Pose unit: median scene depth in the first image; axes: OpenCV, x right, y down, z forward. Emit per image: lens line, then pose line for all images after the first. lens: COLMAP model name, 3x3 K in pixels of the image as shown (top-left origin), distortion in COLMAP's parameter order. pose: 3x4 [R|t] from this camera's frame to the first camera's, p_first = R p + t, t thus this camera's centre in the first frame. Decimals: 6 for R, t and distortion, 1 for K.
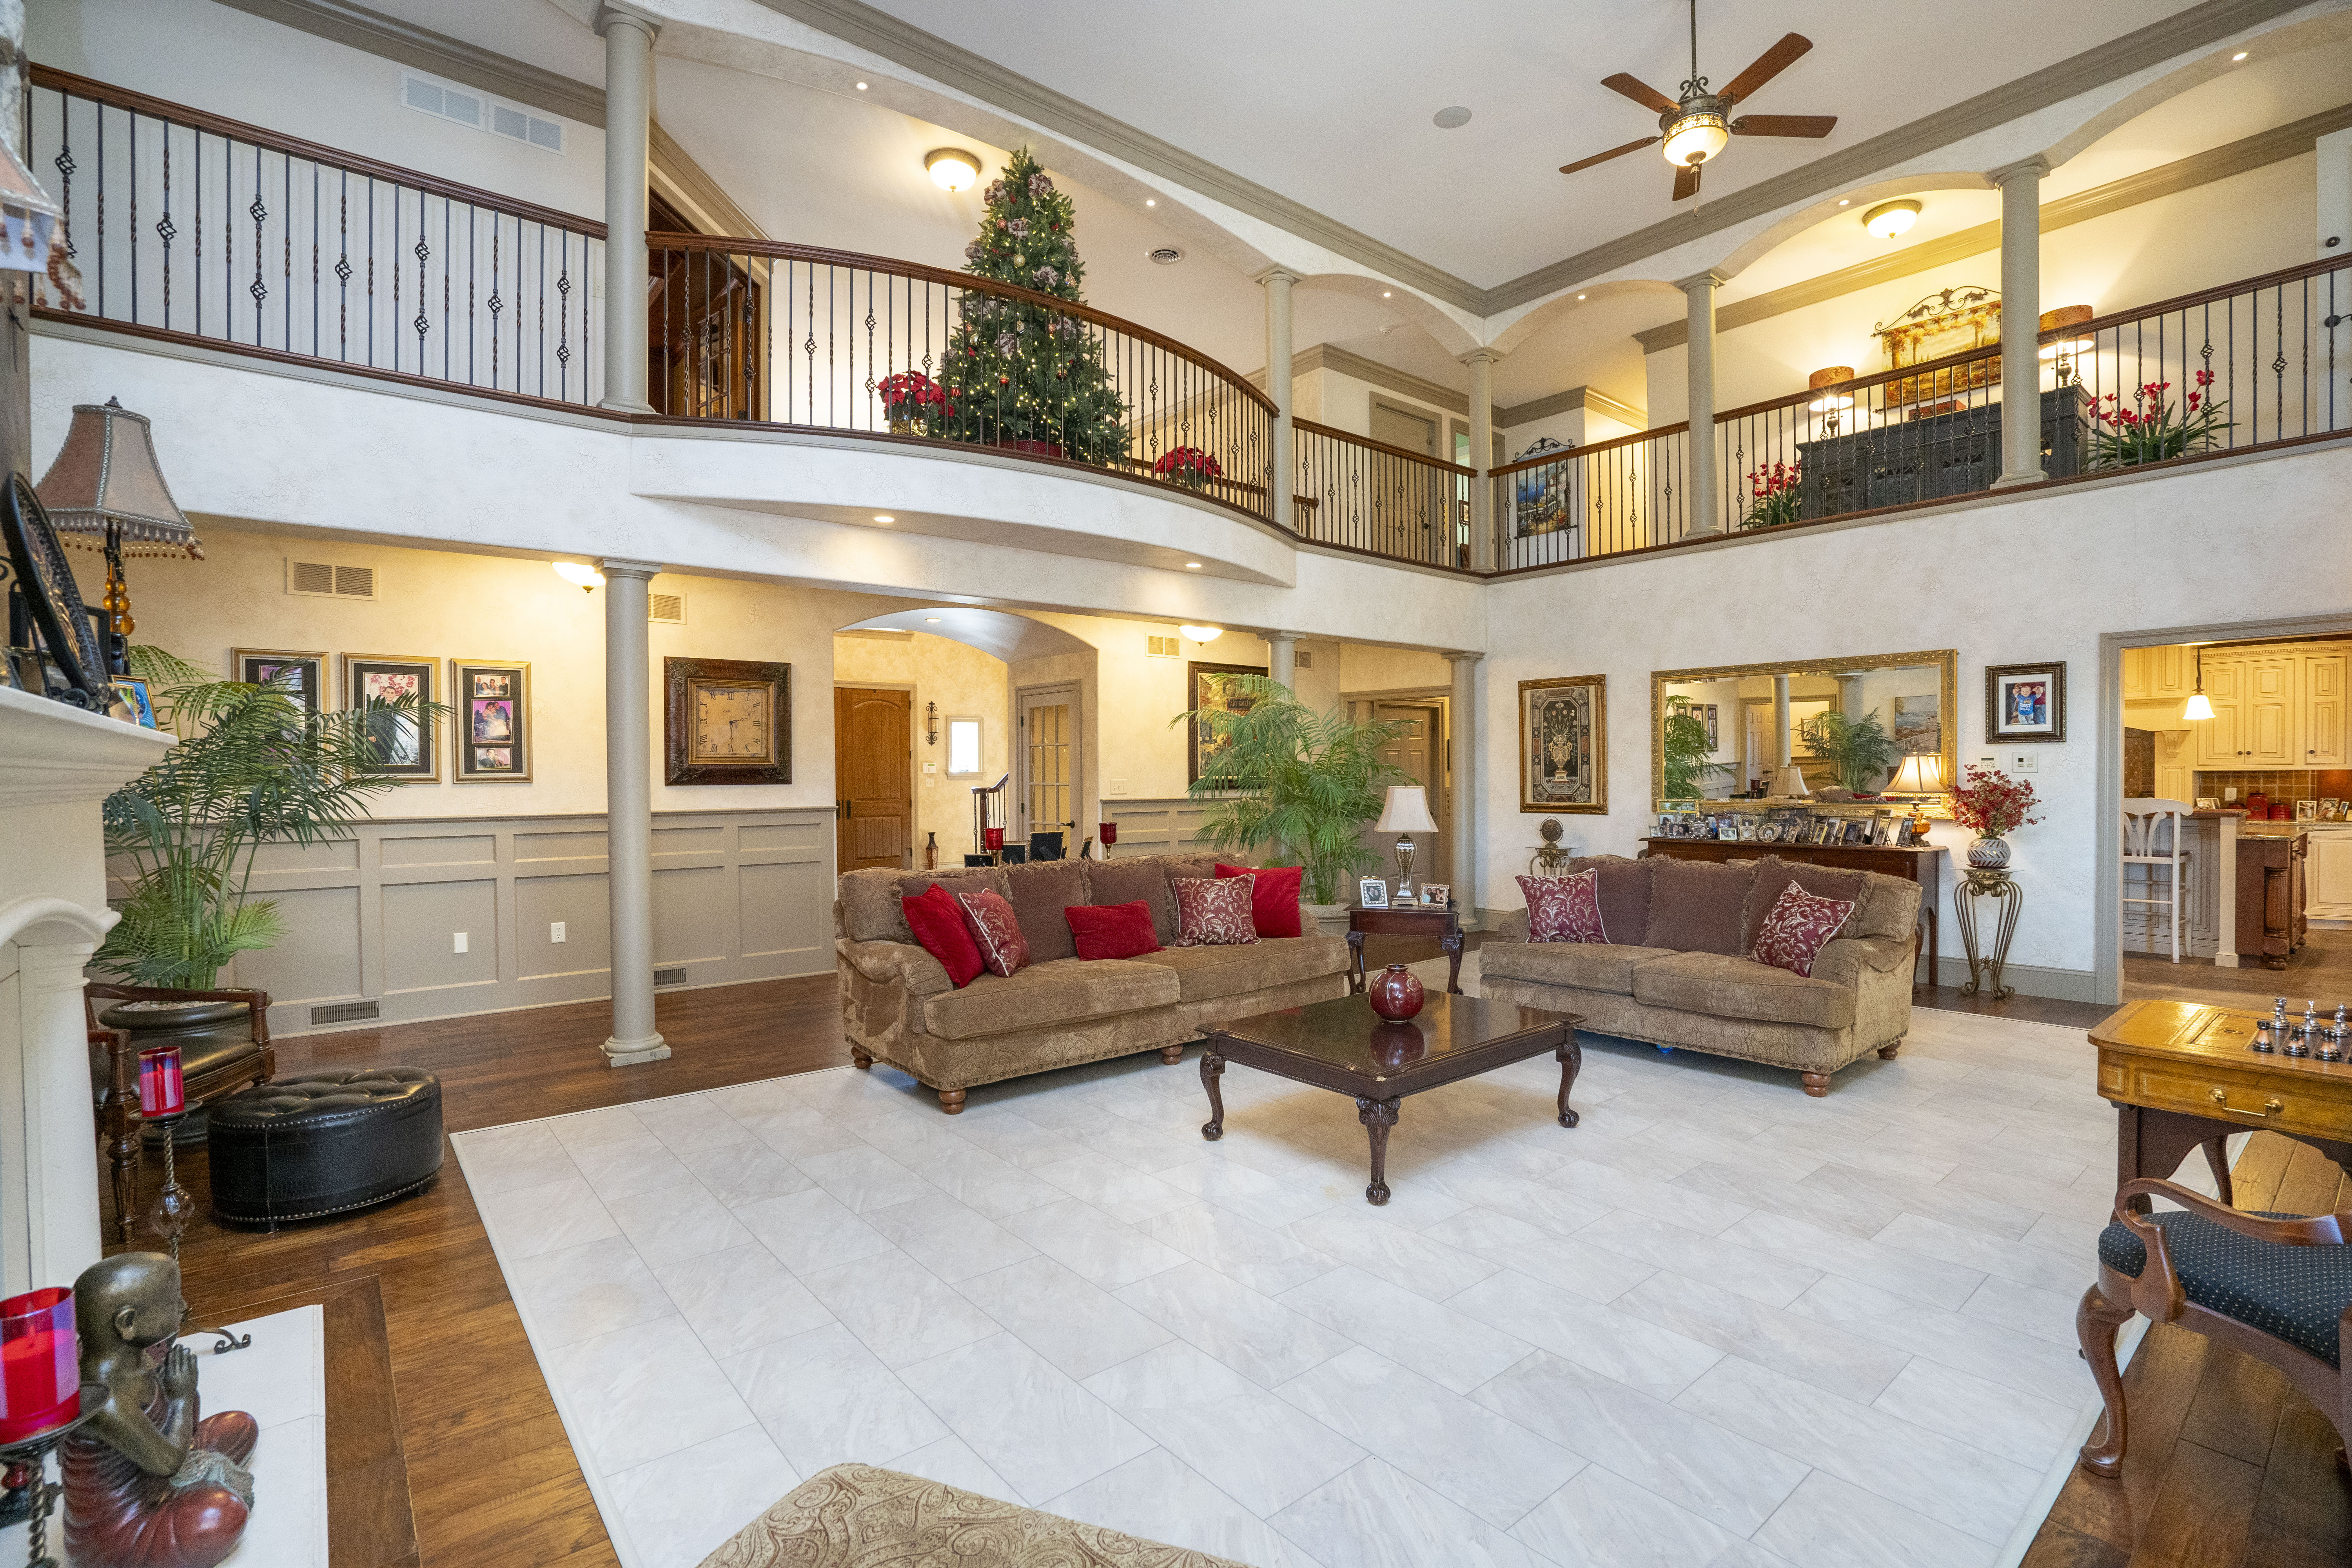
lens RADIAL K [[1079.9, 0, 1176.6], [0, 1079.9, 789.6], [0, 0, 1]] dist [-0.050661, 0.018517]
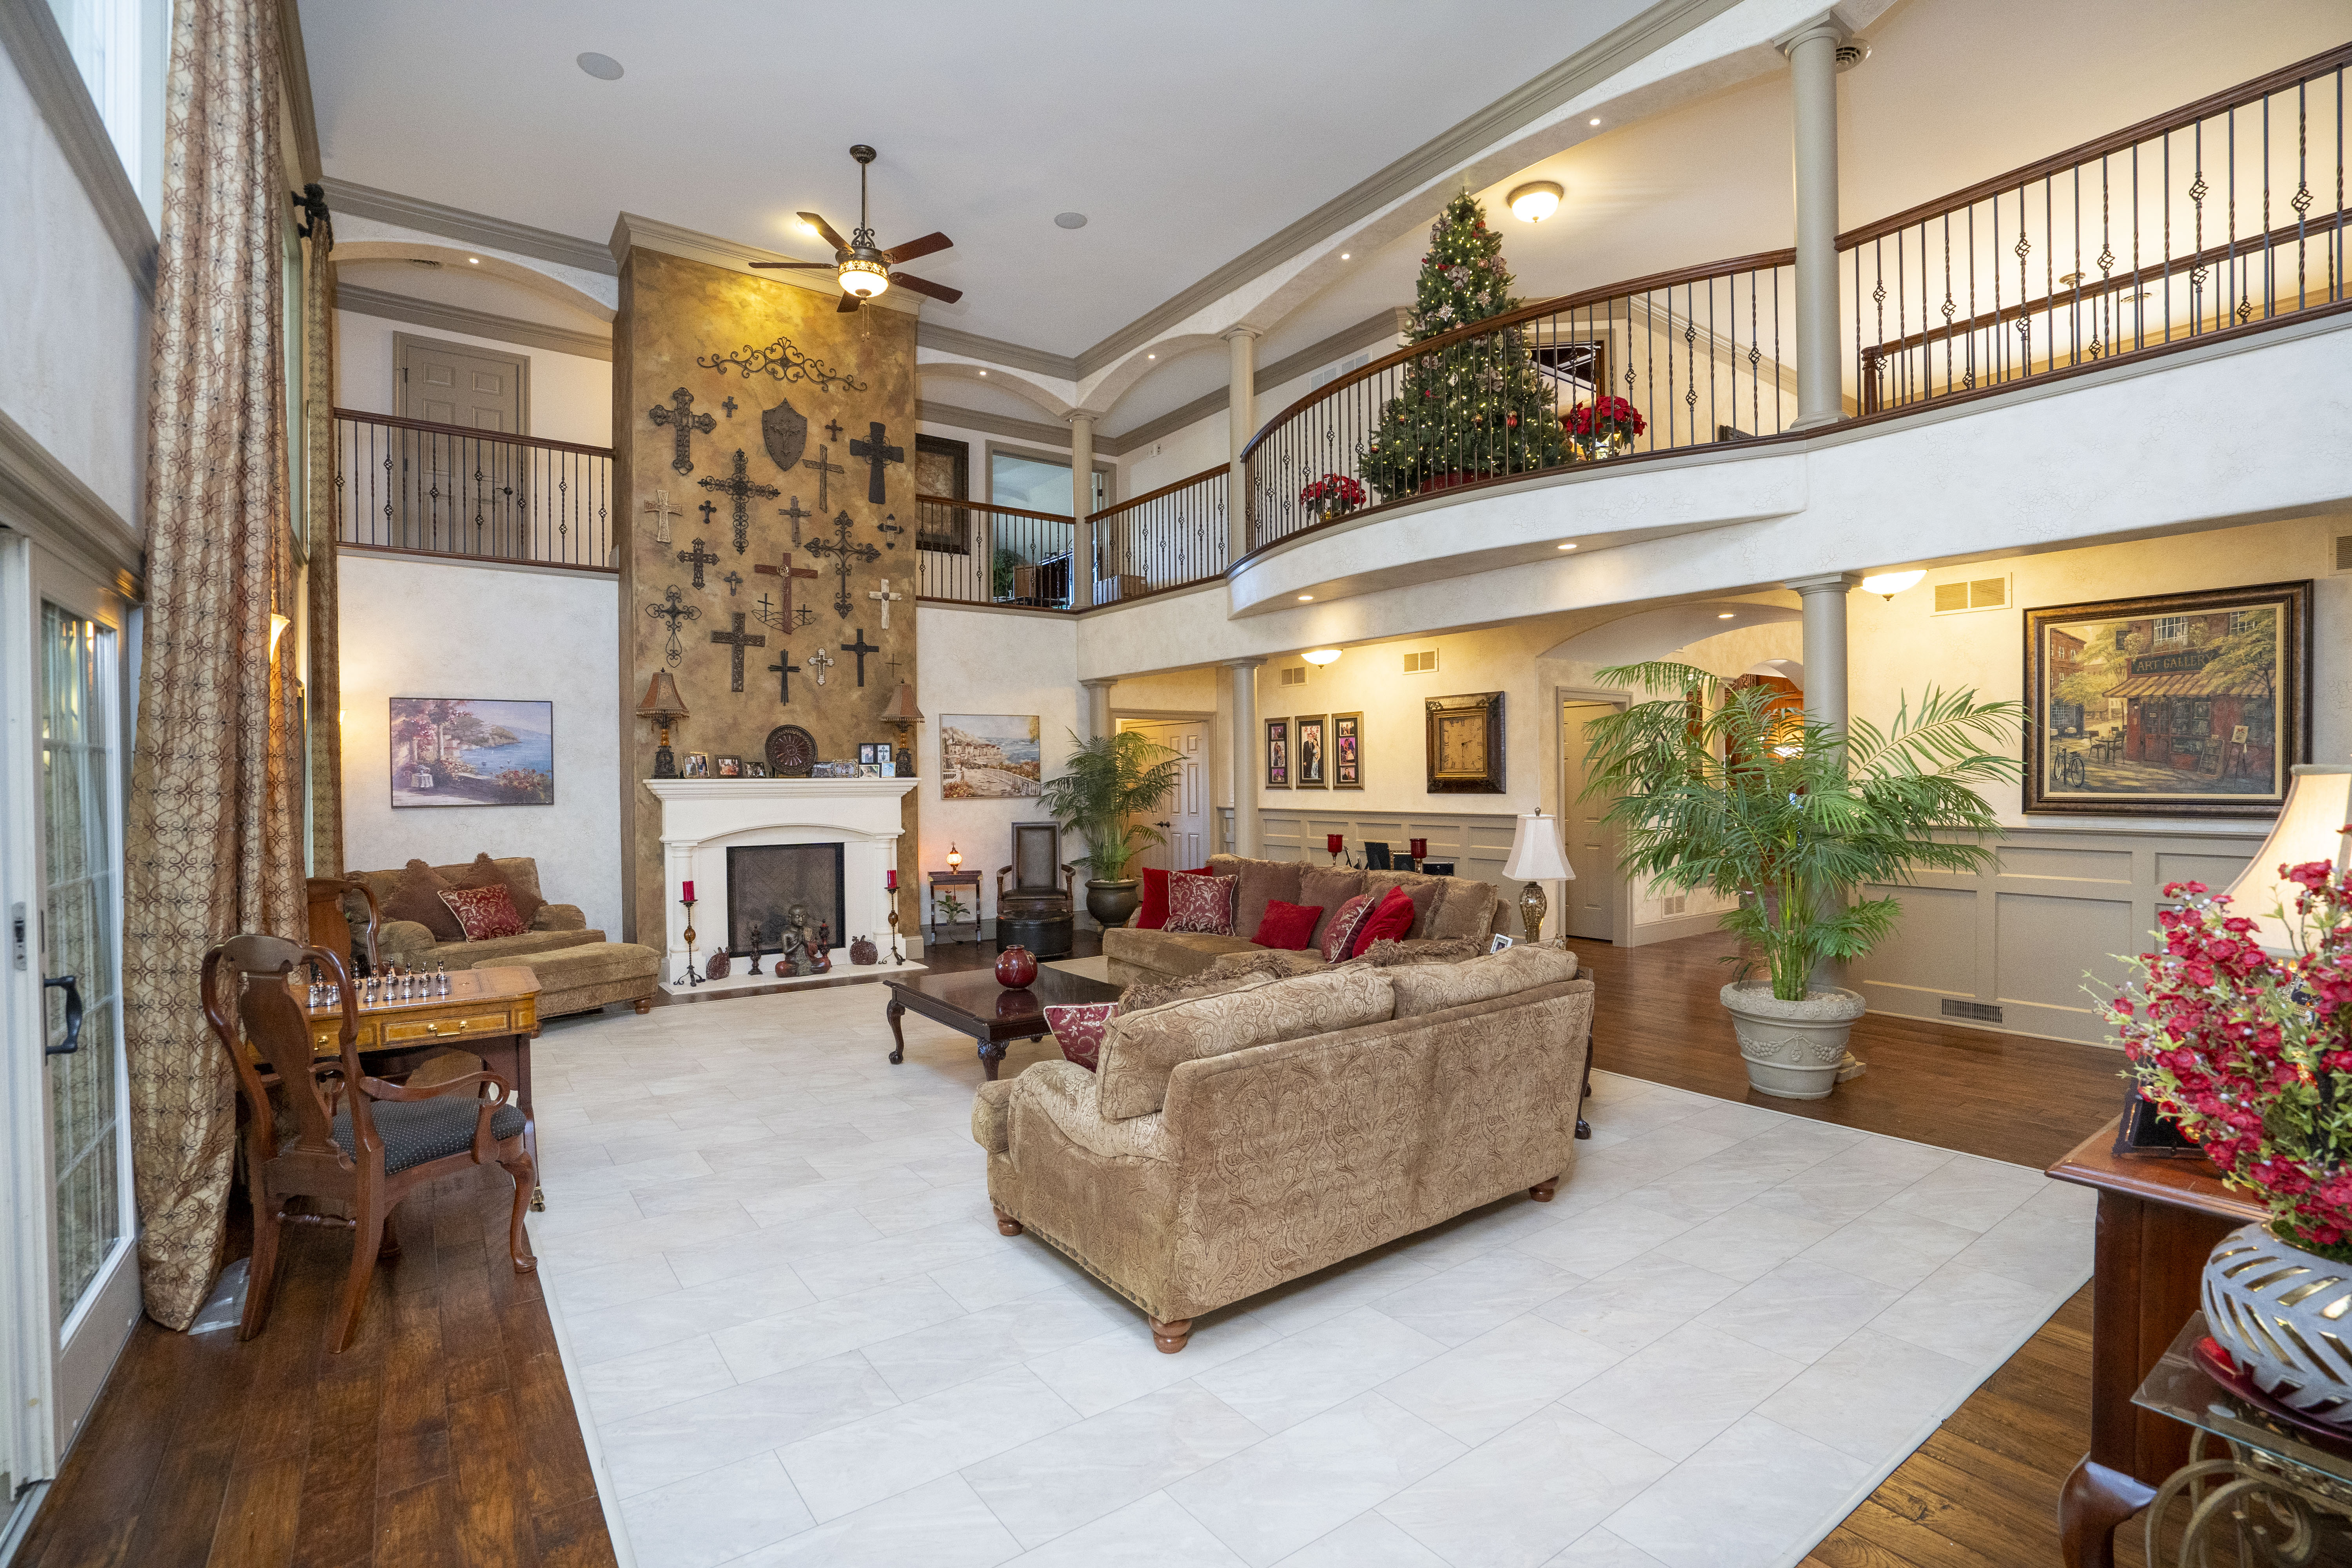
lens RADIAL K [[1079.9, 0, 1176.6], [0, 1079.9, 789.6], [0, 0, 1]] dist [-0.050661, 0.018517]
pose [[-0.053756, 0.016702, -0.998414, 0.975155], [-0.009871, 0.999802, 0.017257, -0.031199], [0.998505, 0.010783, -0.053581, 0.829771]]
